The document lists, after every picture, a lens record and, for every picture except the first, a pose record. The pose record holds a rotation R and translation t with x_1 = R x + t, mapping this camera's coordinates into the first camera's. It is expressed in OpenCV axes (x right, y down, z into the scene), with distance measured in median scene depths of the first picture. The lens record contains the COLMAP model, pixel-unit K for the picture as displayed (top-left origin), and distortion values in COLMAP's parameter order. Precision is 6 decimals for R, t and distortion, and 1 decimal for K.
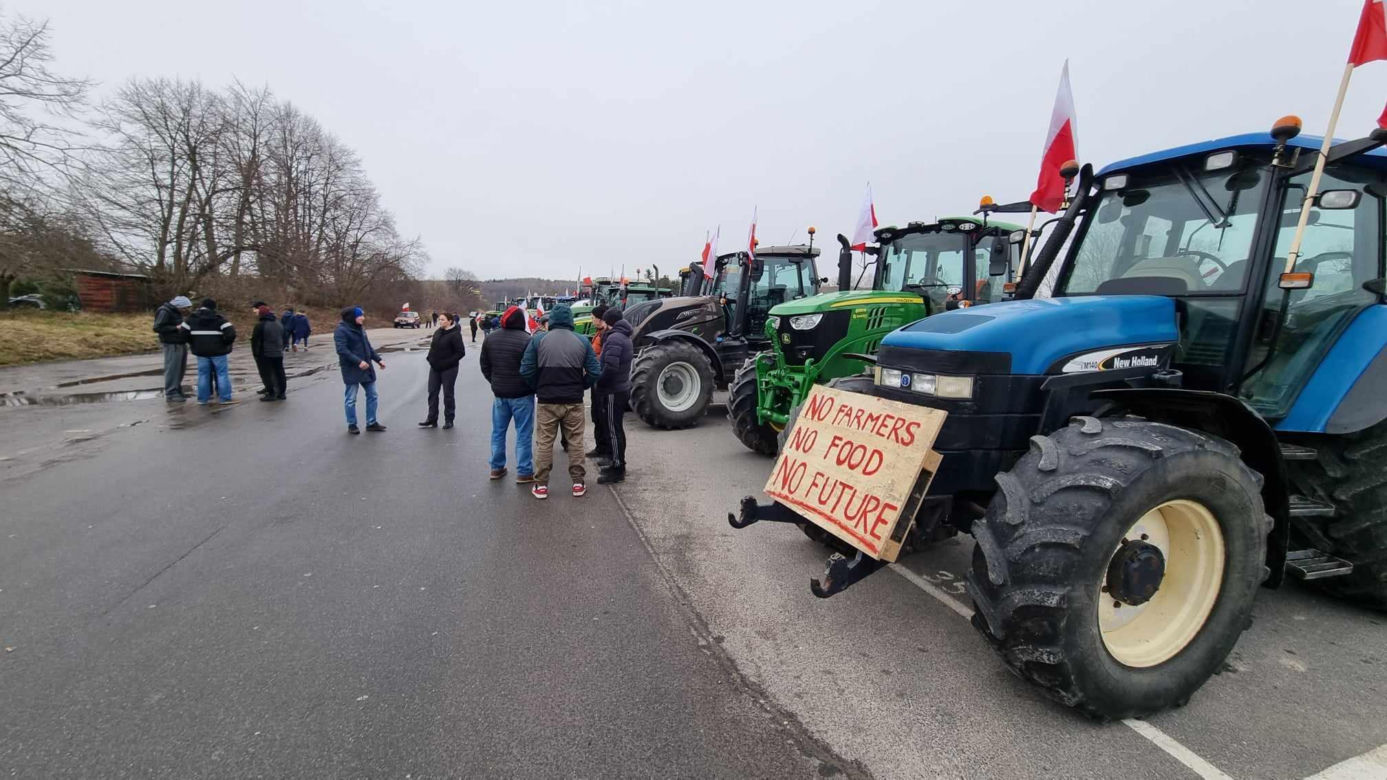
lens RADIAL K [[576.4, 0, 706.0], [0, 576.4, 381.4], [0, 0, 1]] dist [0.006379, -0.000695]
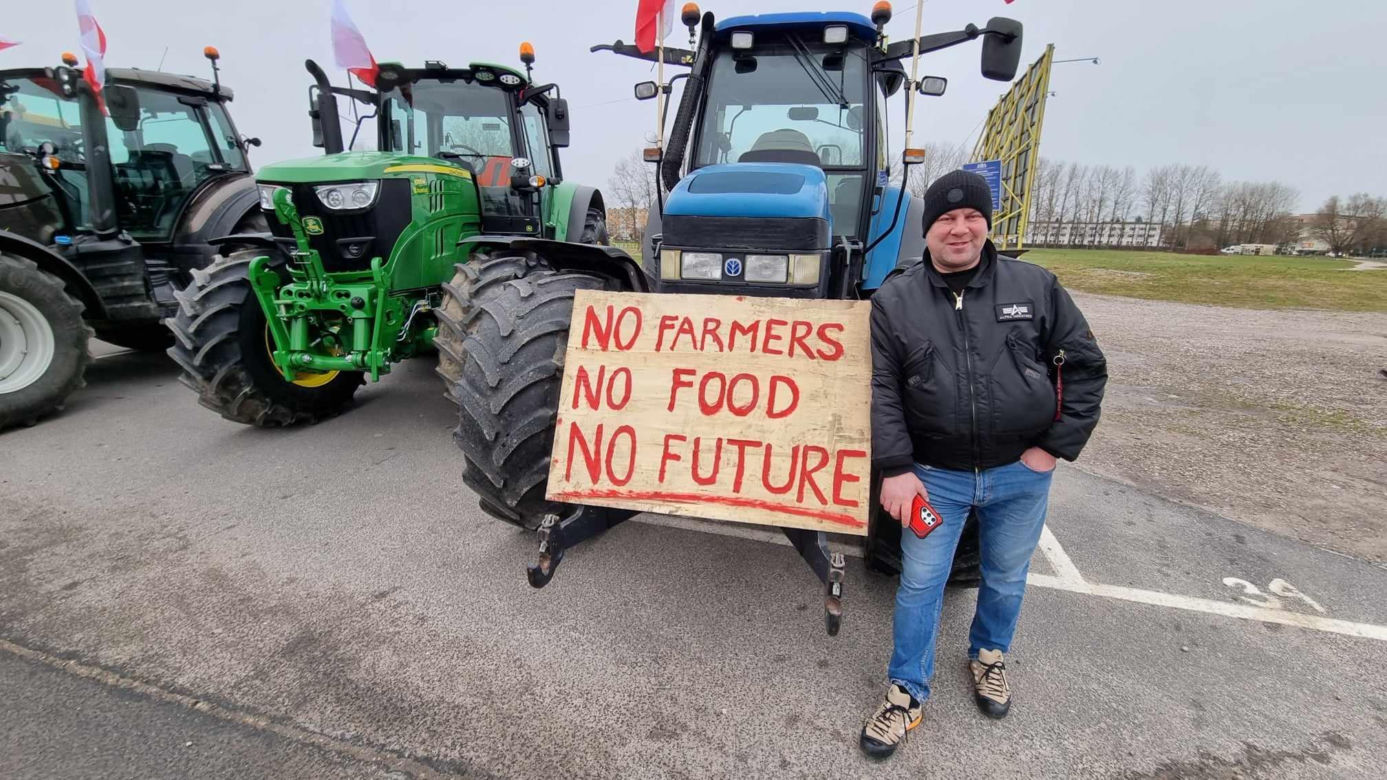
lens RADIAL K [[576.4, 0, 692.4], [0, 576.4, 383.2], [0, 0, 1]] dist [0.006379, -0.000695]
pose [[0.577667, -0.227267, 0.783997, -0.172685], [0.092486, 0.972497, 0.213764, -0.013174], [-0.811016, -0.050976, 0.582799, 0.450454]]
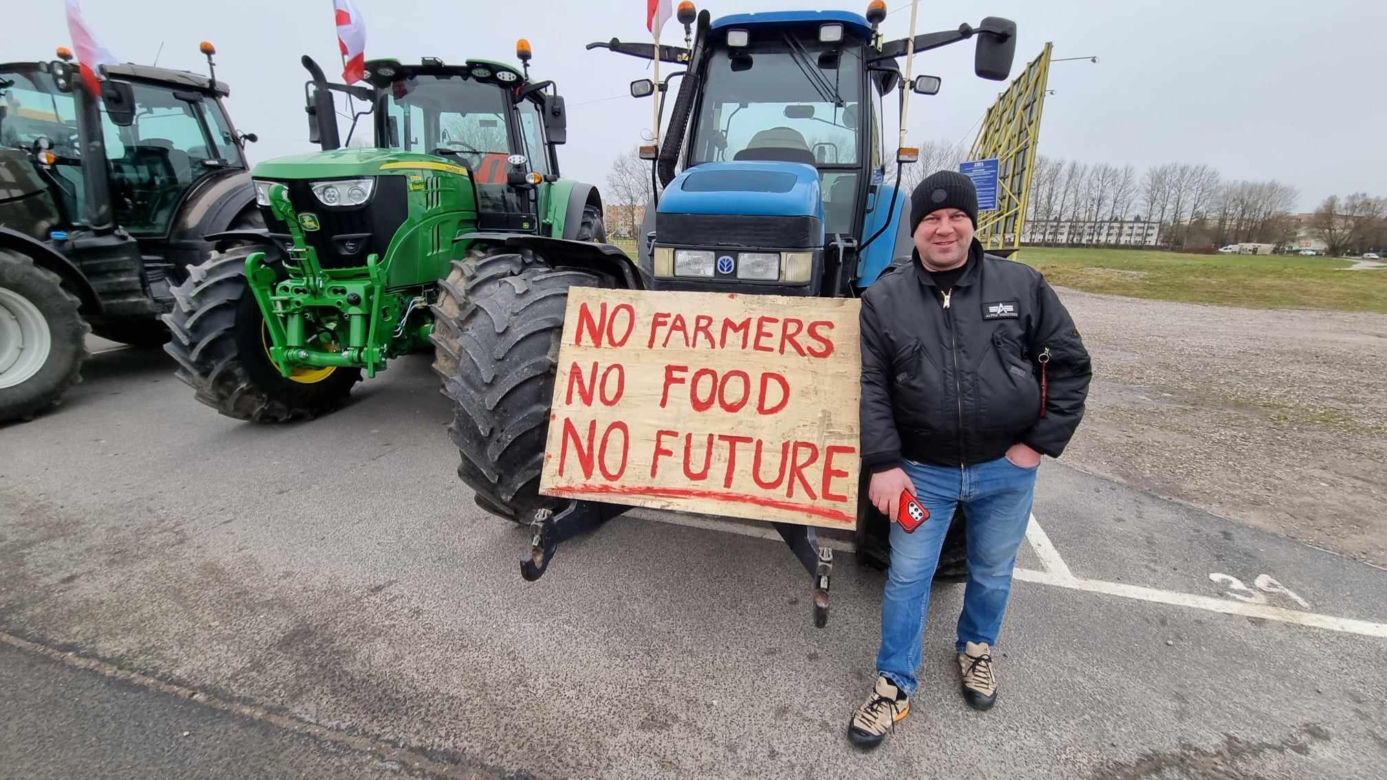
lens RADIAL K [[576.4, 0, 692.5], [0, 576.4, 384.3], [0, 0, 1]] dist [0.006379, -0.000695]
pose [[0.575781, -0.230553, 0.784425, -0.174030], [0.089185, 0.971404, 0.220045, -0.013068], [-0.812725, -0.056739, 0.579878, 0.443717]]
